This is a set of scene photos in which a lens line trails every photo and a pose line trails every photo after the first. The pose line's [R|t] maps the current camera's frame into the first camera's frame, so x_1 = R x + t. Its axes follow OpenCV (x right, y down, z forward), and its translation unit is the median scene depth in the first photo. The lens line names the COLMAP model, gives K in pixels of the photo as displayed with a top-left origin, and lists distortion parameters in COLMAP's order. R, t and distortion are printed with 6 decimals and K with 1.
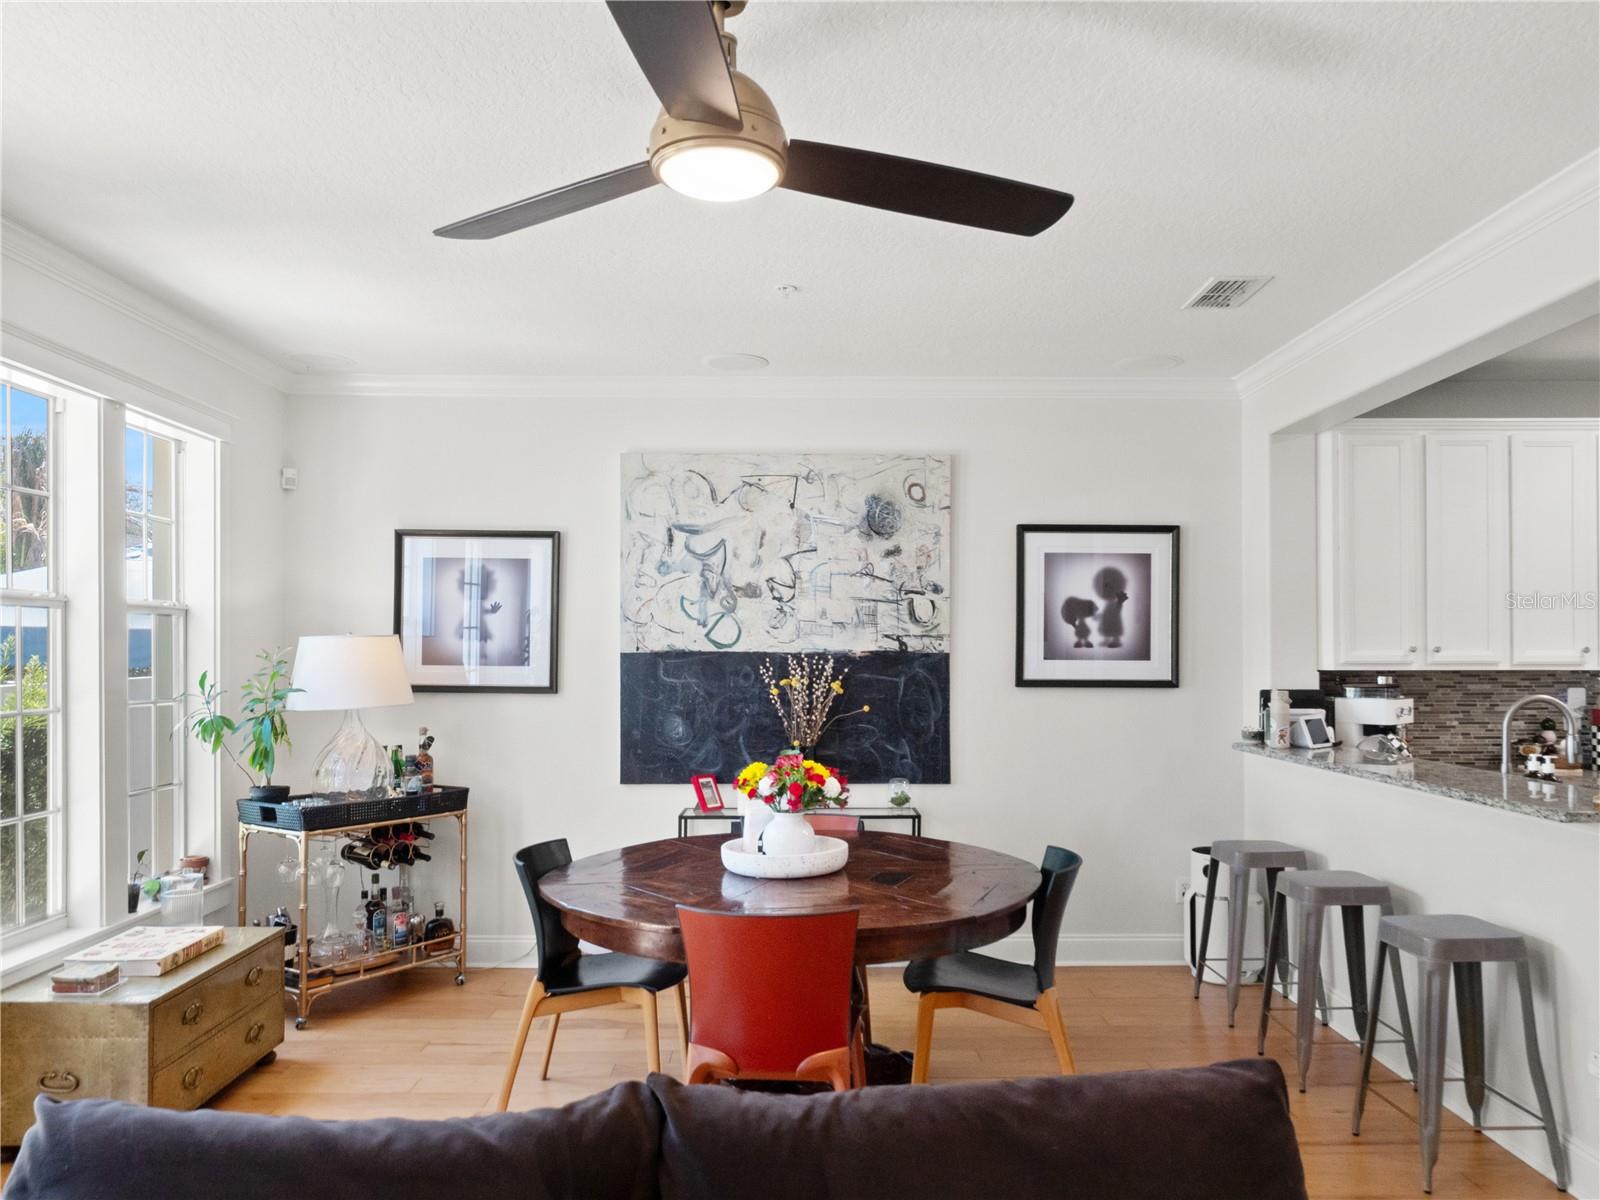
lens RADIAL K [[1184.2, 0, 803.4], [0, 1184.2, 641.7], [0, 0, 1]] dist [-0.005737, -0.000851]
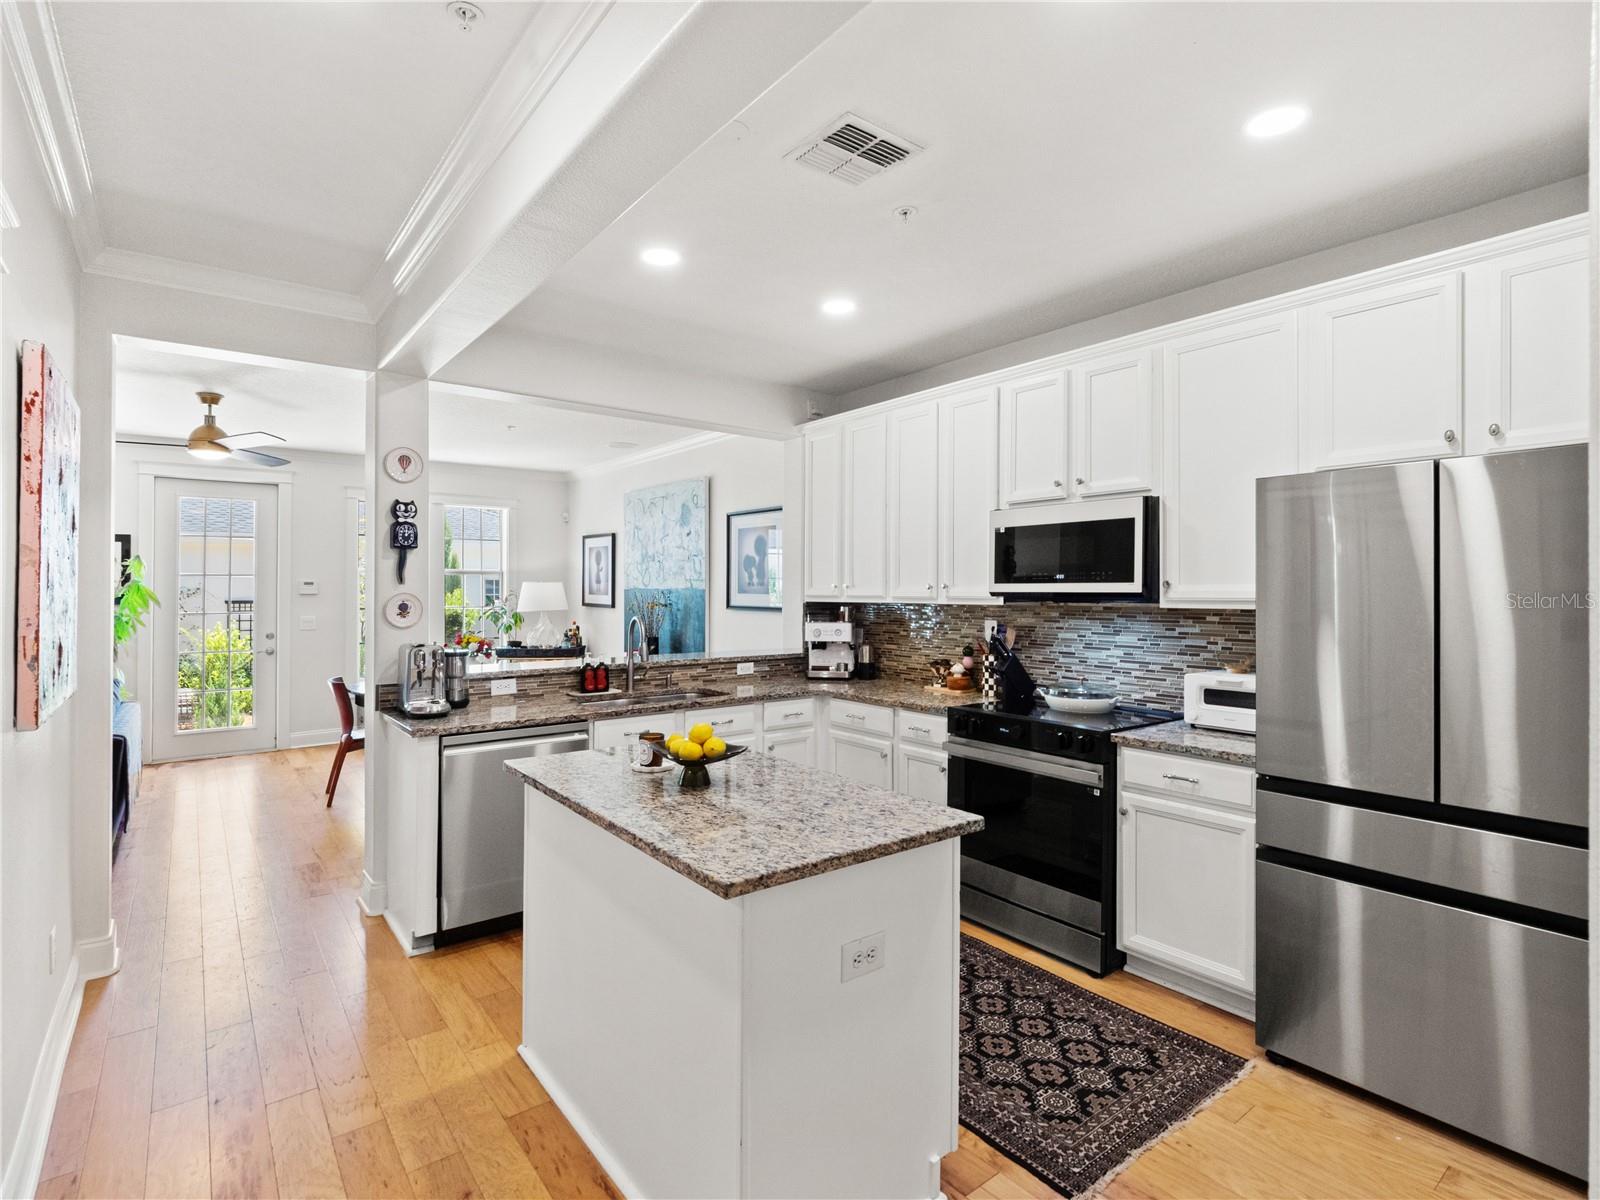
lens RADIAL K [[799.7, 0, 811.3], [0, 799.7, 583.1], [0, 0, 1]] dist [0.000150, -0.013437]
pose [[0.607383, -0.005955, -0.794387, 1.163256], [0.003588, 0.999982, -0.004753, 0.006554], [0.794401, 0.000037, 0.607394, 0.404694]]
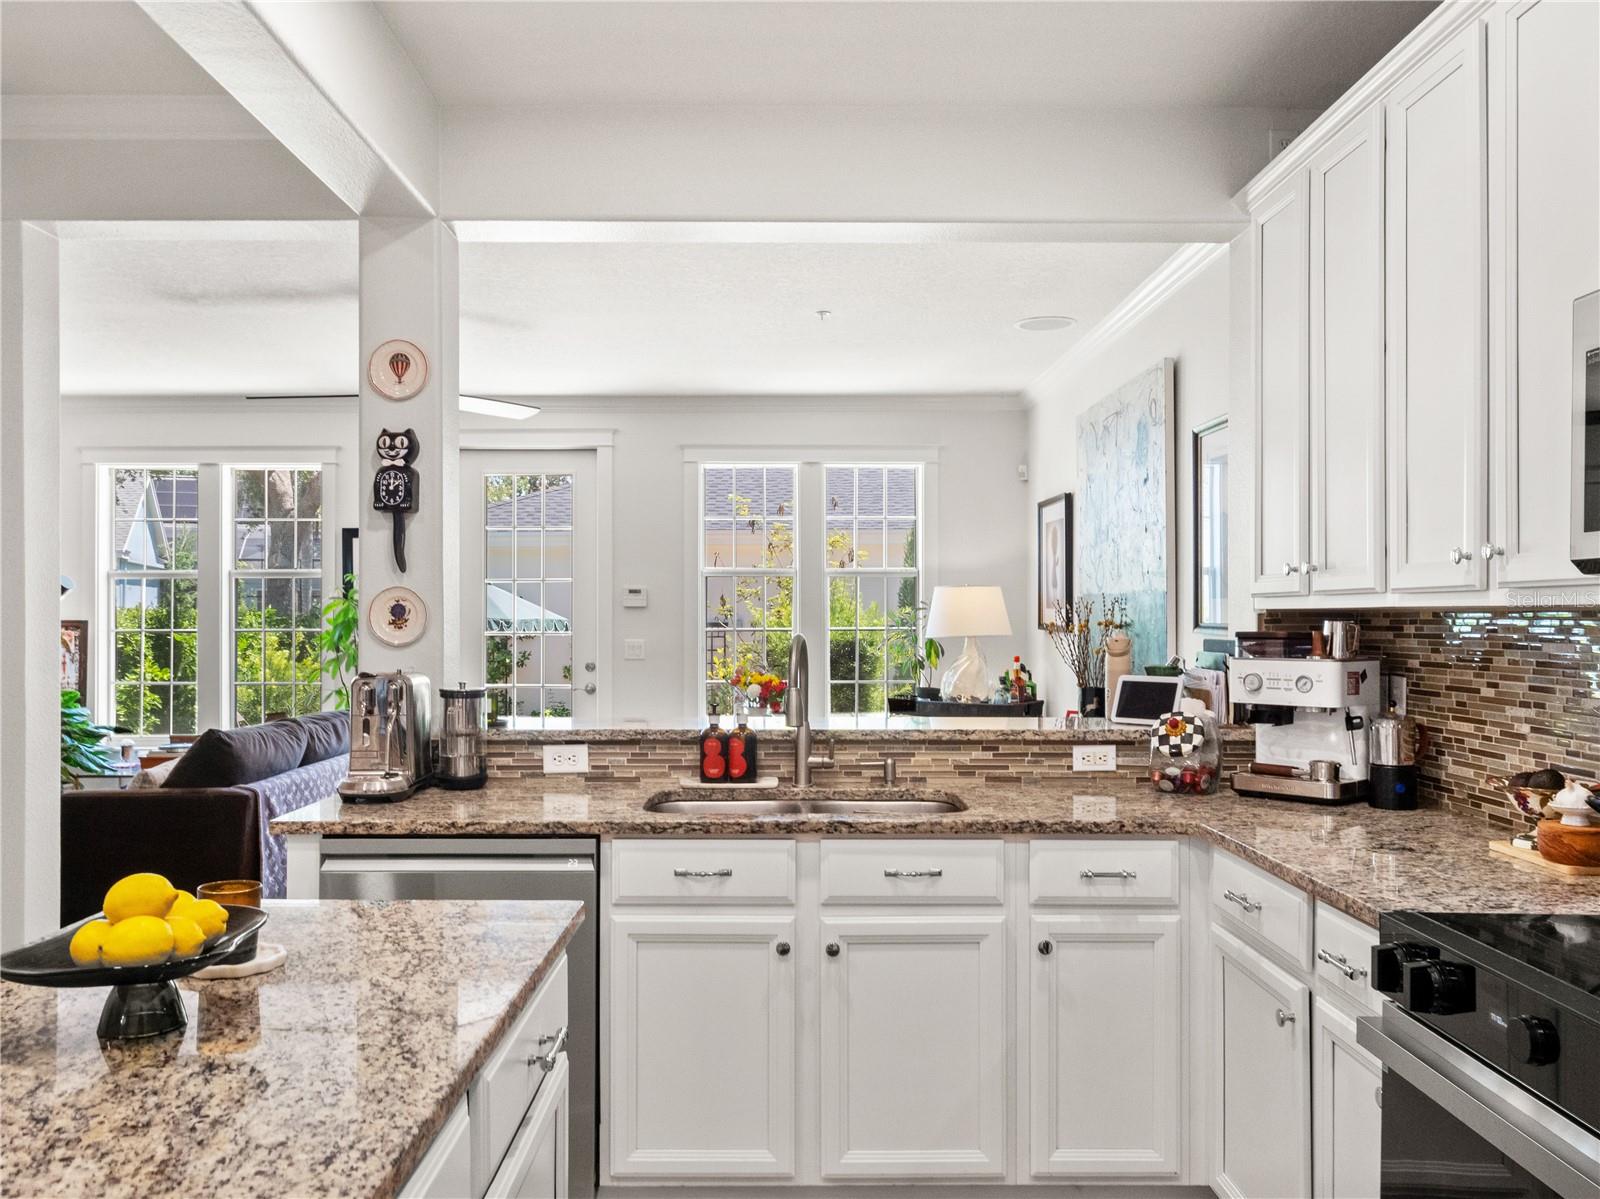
lens RADIAL K [[1293.6, 0, 787.5], [0, 1293.6, 610.2], [0, 0, 1]] dist [-0.006083, 0.011678]
pose [[-0.010855, -0.003078, -0.999936, 1.056395], [0.004331, 0.999986, -0.003125, 0.024903], [0.999932, -0.004365, -0.010842, 0.739361]]
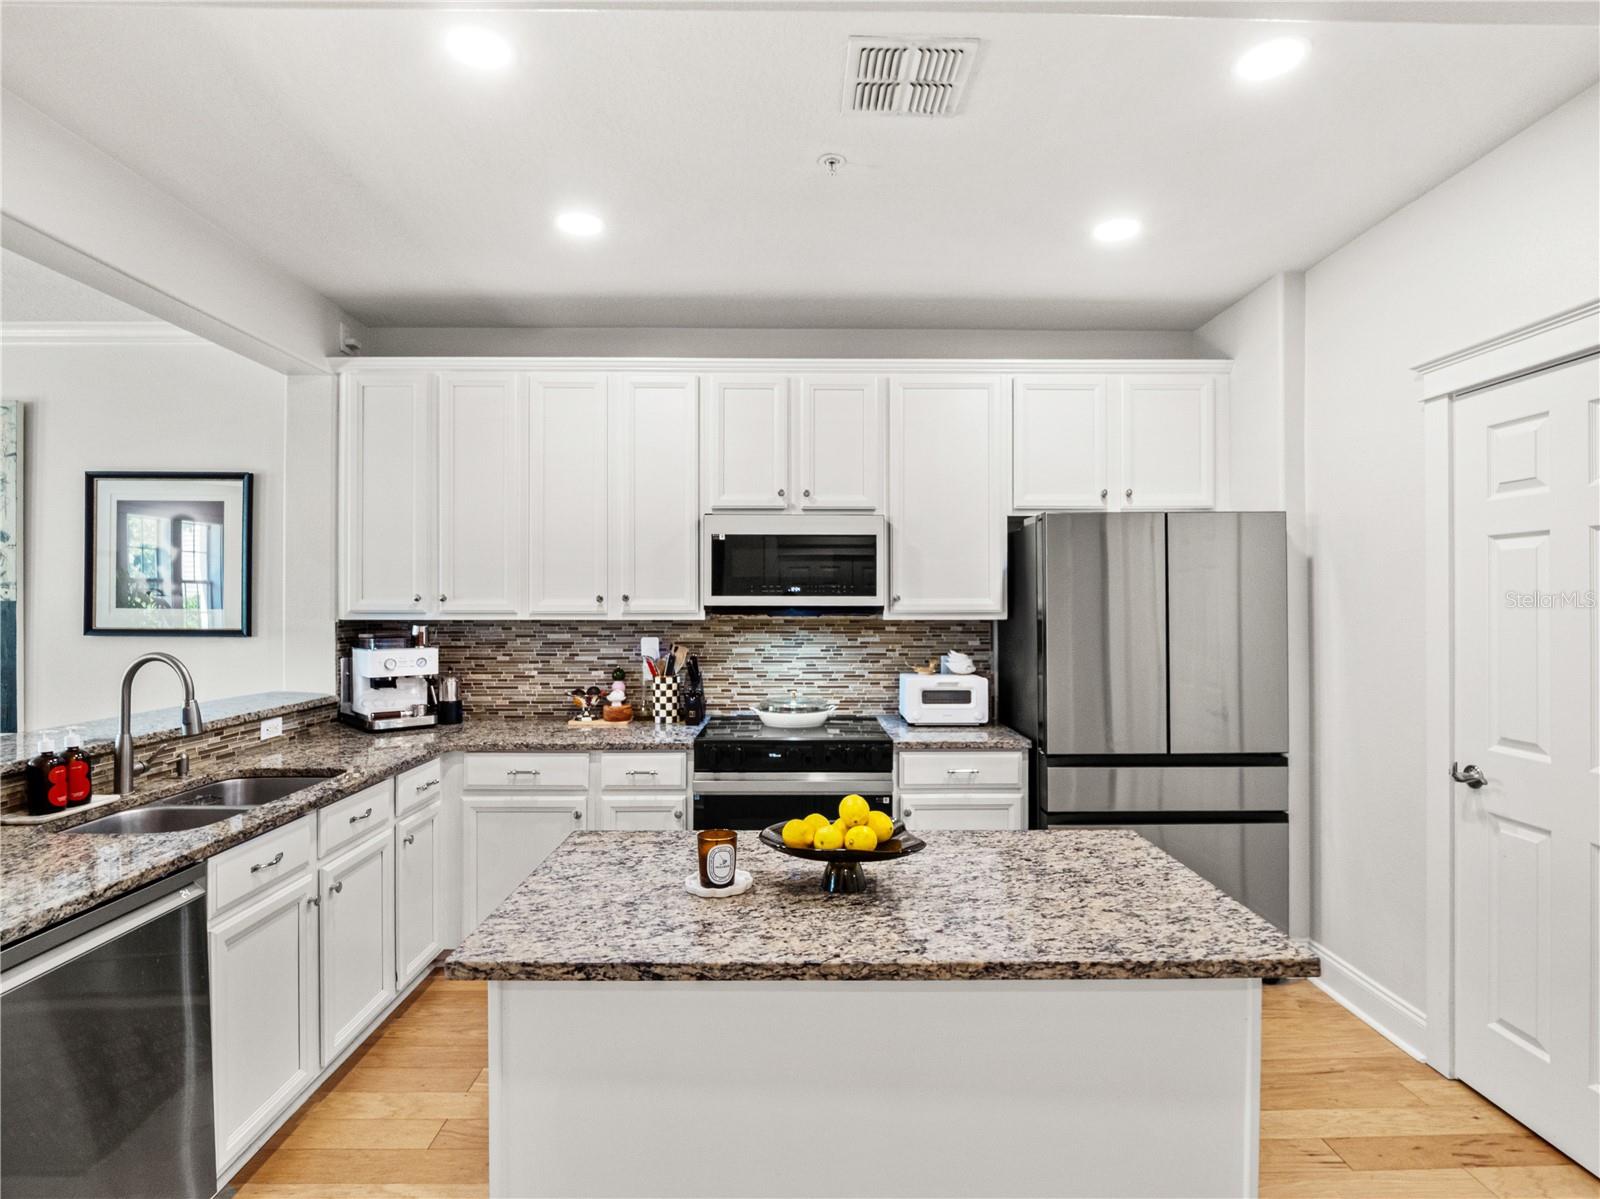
lens RADIAL K [[819.5, 0, 811.0], [0, 819.5, 600.9], [0, 0, 1]] dist [0.003595, -0.013636]
pose [[0.999989, 0.001724, 0.004468, 0.787163], [-0.001752, 0.999979, 0.006206, 0.003998], [-0.004457, -0.006214, 0.999971, 0.315483]]
